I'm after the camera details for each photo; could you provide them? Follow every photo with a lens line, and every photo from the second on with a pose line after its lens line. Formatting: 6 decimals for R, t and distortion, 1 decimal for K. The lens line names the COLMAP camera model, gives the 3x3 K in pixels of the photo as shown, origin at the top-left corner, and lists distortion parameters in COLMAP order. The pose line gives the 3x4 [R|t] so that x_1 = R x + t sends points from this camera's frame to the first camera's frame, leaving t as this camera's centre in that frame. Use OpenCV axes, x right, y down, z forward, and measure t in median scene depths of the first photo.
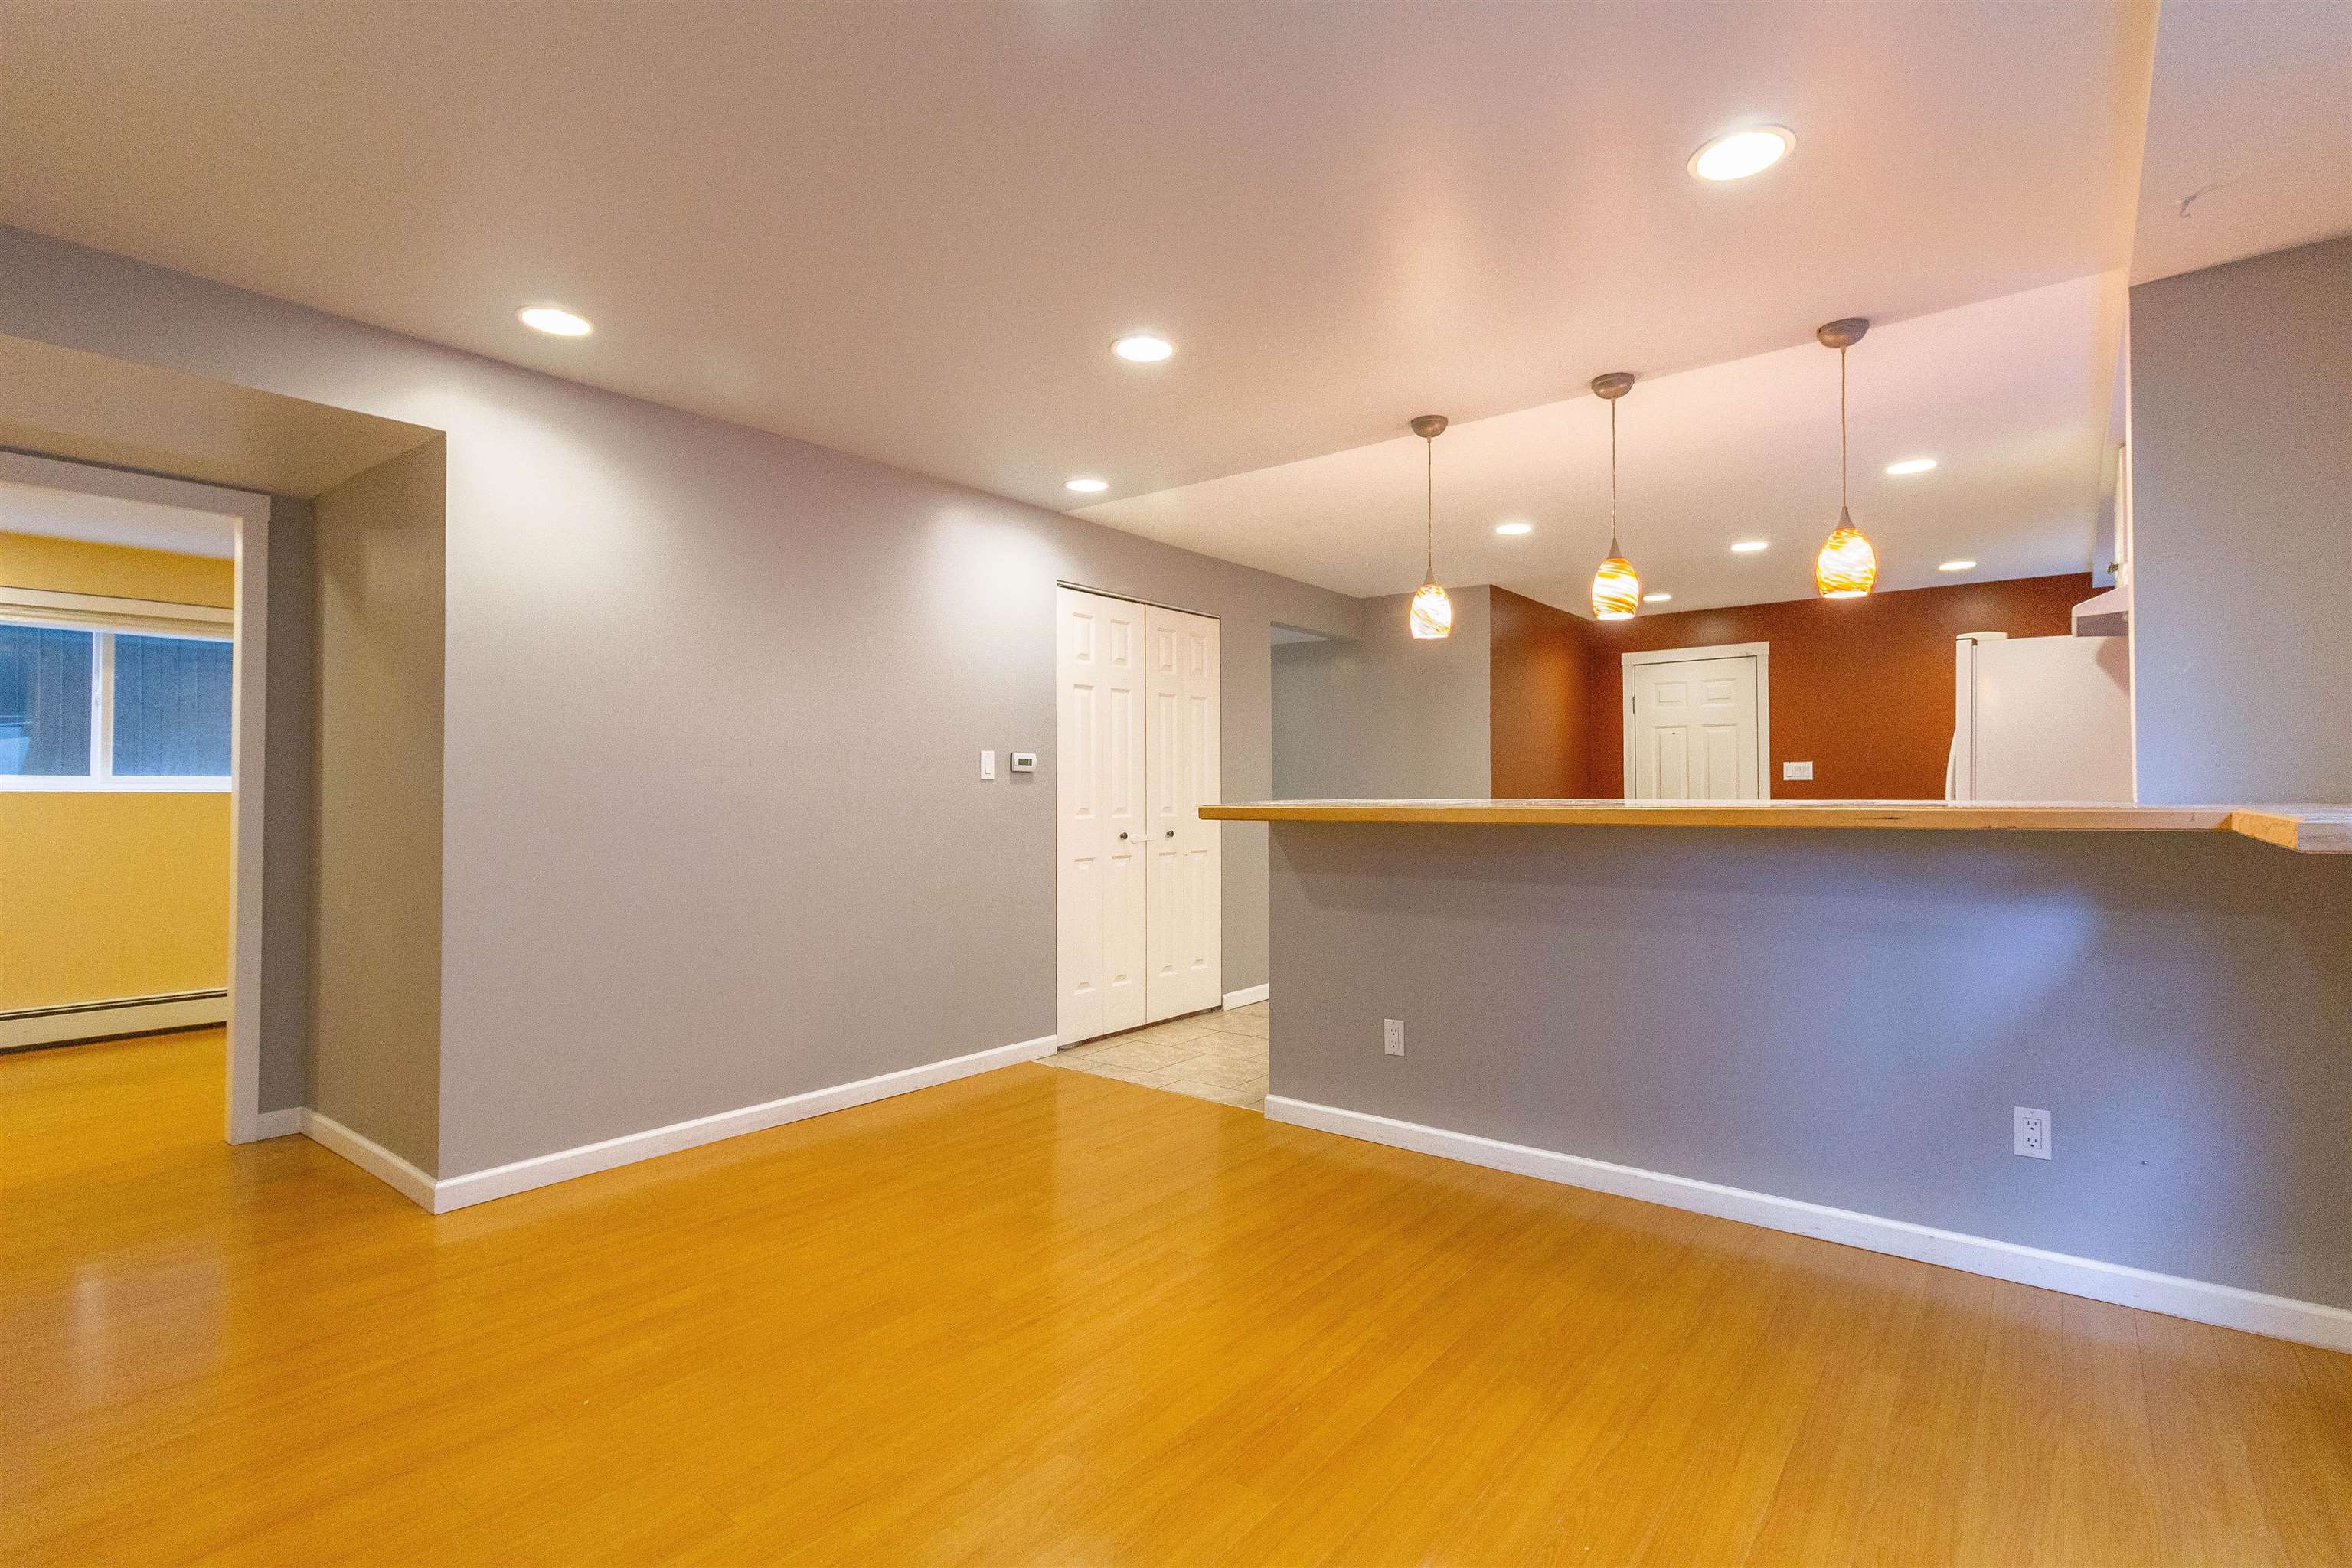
lens RADIAL K [[1115.9, 0, 1184.8], [0, 1115.9, 778.4], [0, 0, 1]] dist [0.003381, 0.000358]
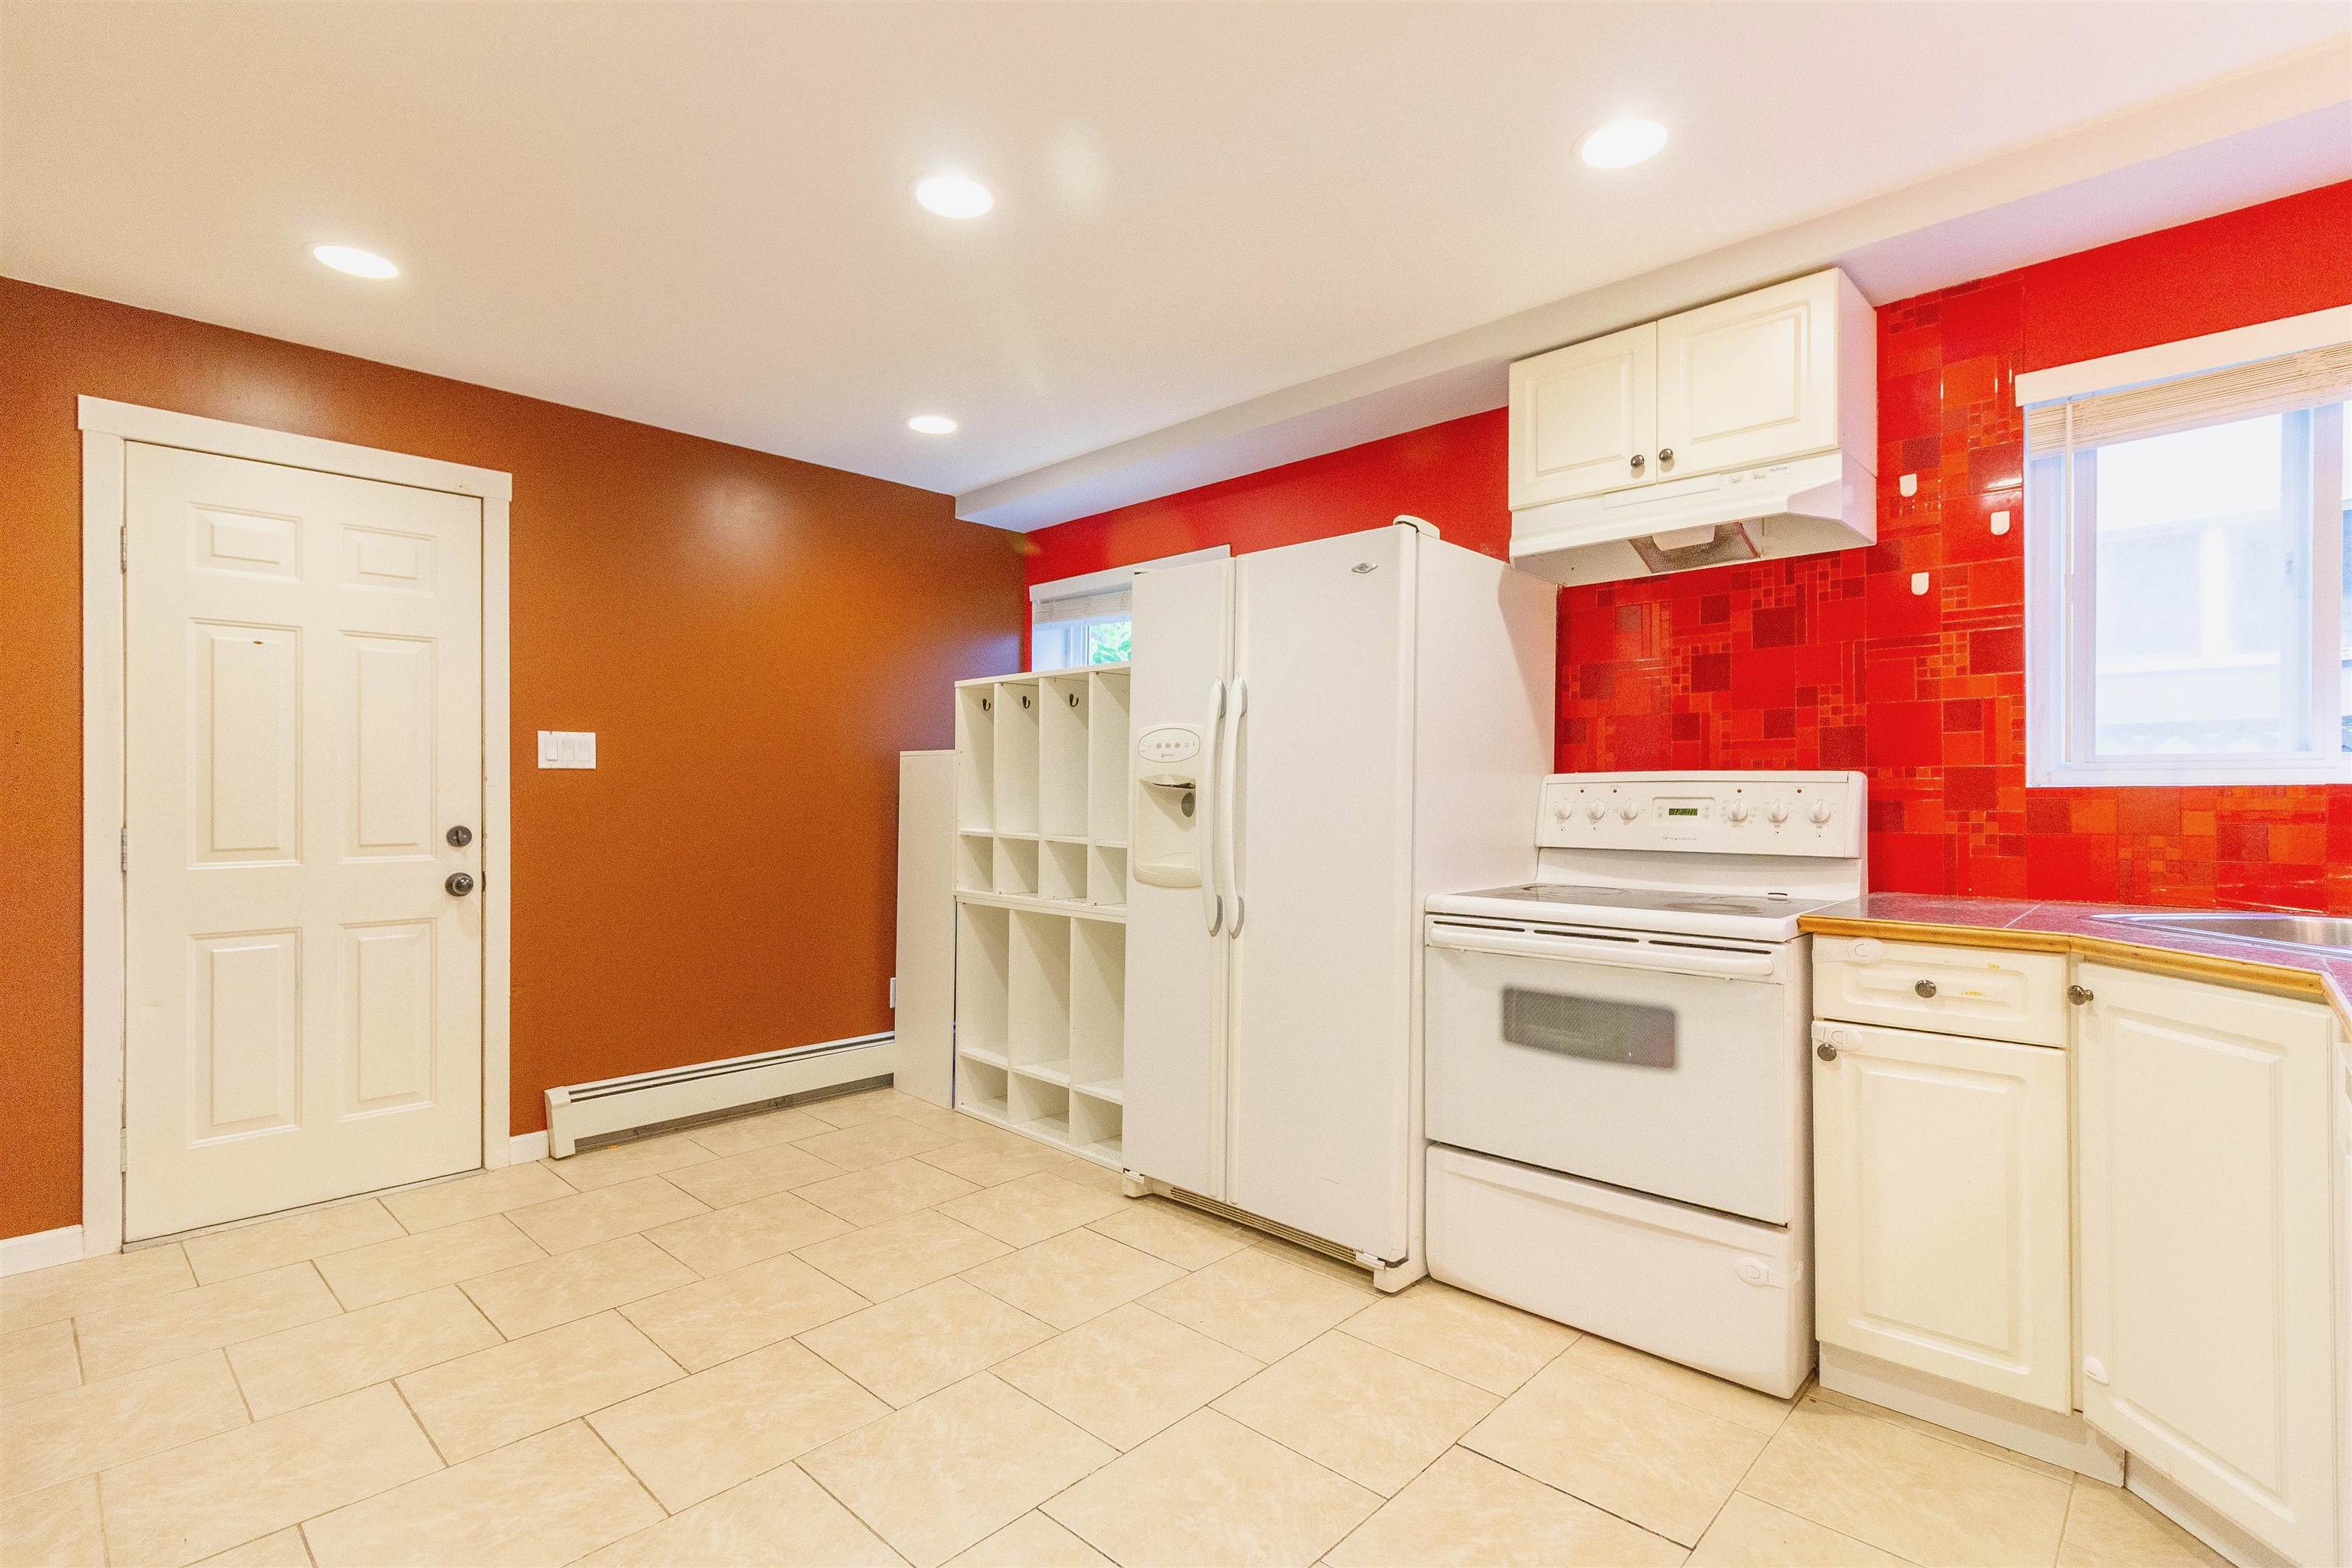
lens RADIAL K [[1111.0, 0, 1180.1], [0, 1111.0, 792.7], [0, 0, 1]] dist [0.001794, 0.000890]
pose [[0.089230, 0.003032, 0.996006, 0.155772], [-0.015410, 0.999880, -0.001663, 0.017672], [-0.995892, -0.015200, 0.089266, 1.327836]]
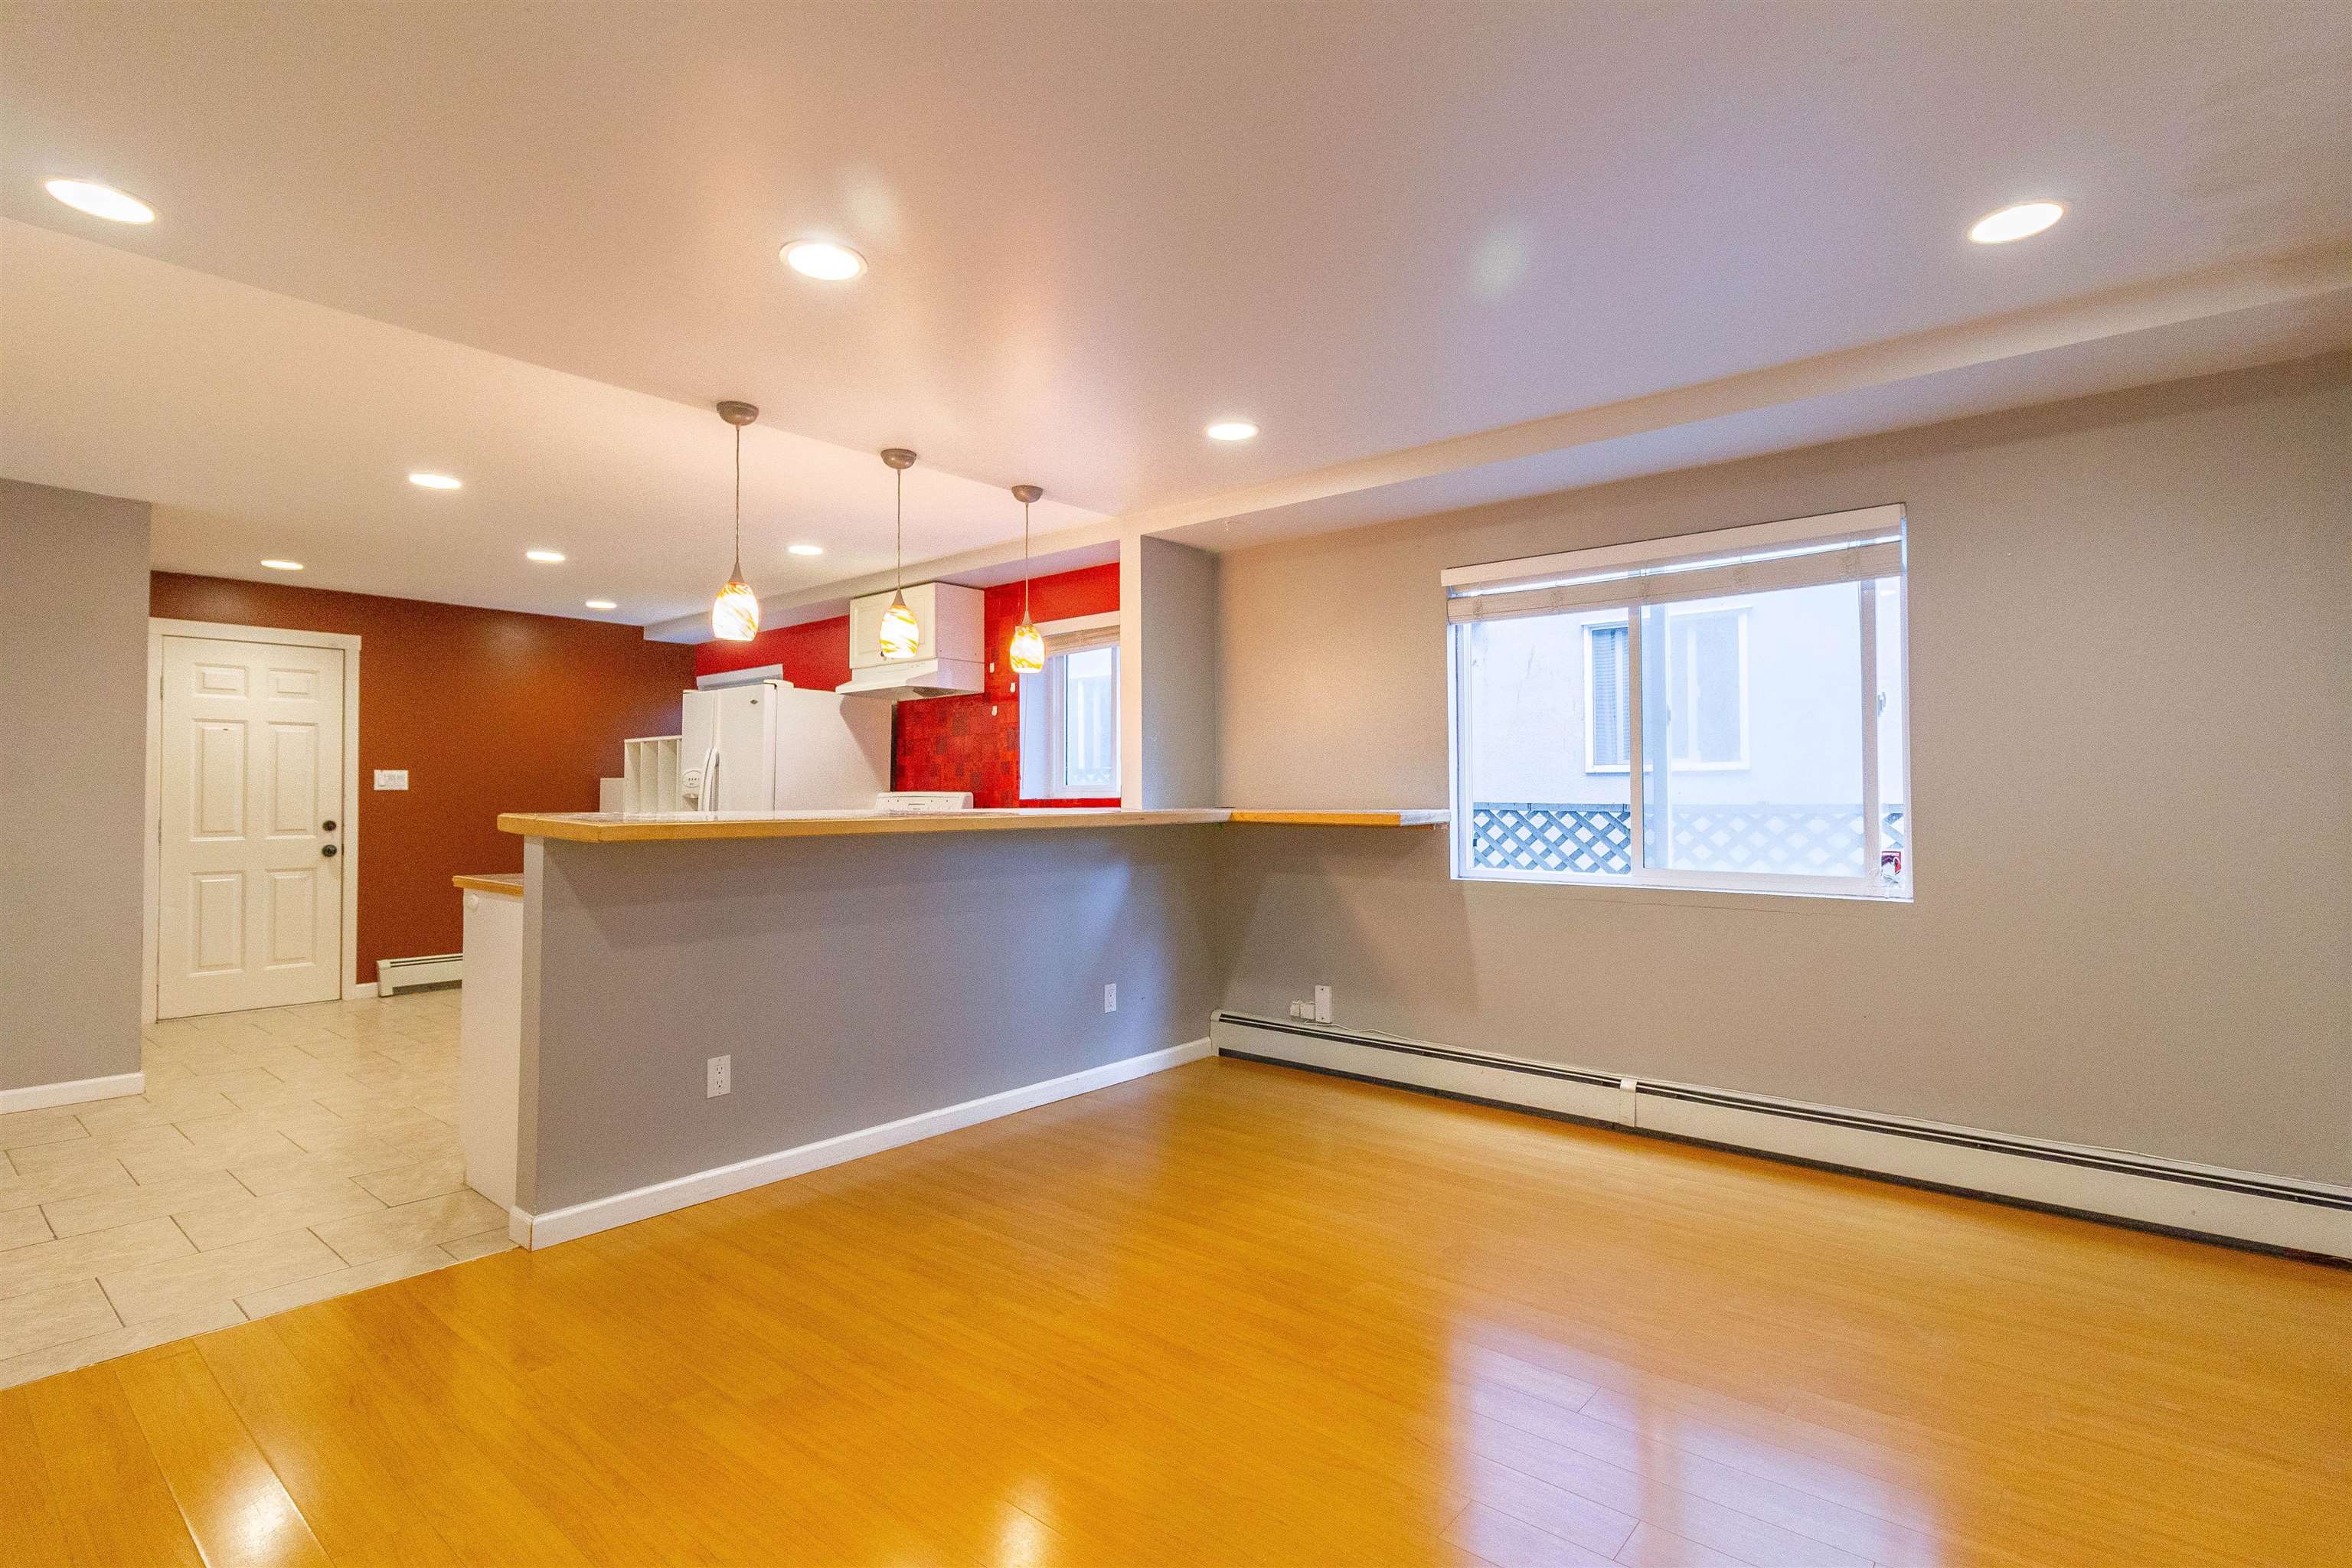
lens RADIAL K [[1115.9, 0, 1184.8], [0, 1115.9, 778.4], [0, 0, 1]] dist [0.003381, 0.000358]
pose [[0.023970, 0.020648, 0.999499, -0.716231], [-0.012588, 0.999714, -0.020350, 0.005205], [-0.999633, -0.012094, 0.024223, 0.611254]]
